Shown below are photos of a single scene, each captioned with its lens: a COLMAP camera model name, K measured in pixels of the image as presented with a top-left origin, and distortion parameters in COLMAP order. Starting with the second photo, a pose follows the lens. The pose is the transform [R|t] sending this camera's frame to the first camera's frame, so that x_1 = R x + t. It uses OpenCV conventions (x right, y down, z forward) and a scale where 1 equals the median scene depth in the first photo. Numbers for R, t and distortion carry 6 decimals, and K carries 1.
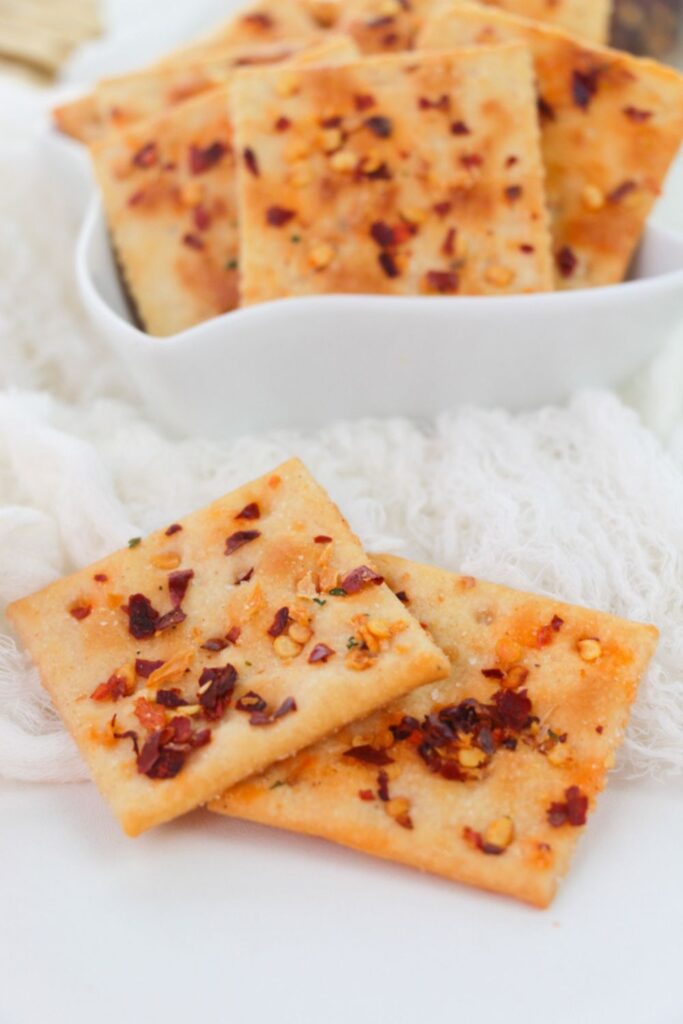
lens RADIAL K [[2422.2, 0, 347.1], [0, 2422.2, 521.0], [0, 0, 1]] dist [0.138777, 0.000000]
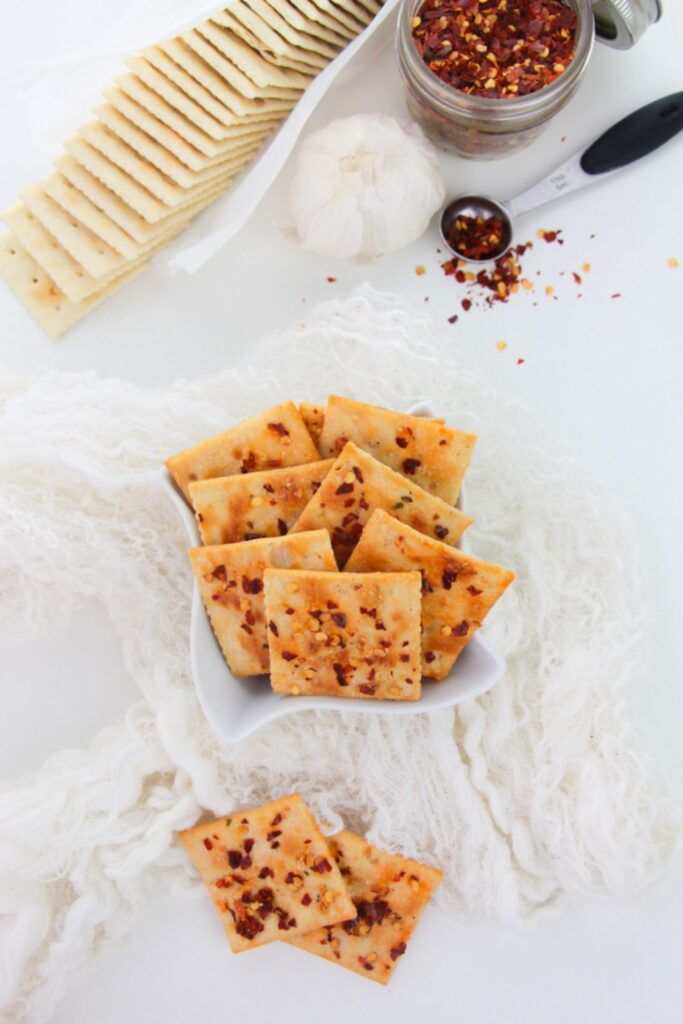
lens RADIAL K [[1111.8, 0, 344.1], [0, 1111.8, 519.4], [0, 0, 1]] dist [-0.004908, 0.000000]
pose [[0.999652, 0.024954, 0.008594, 0.008181], [-0.021374, 0.574423, 0.818279, -1.057354], [0.015483, -0.818178, 0.574757, 0.626783]]
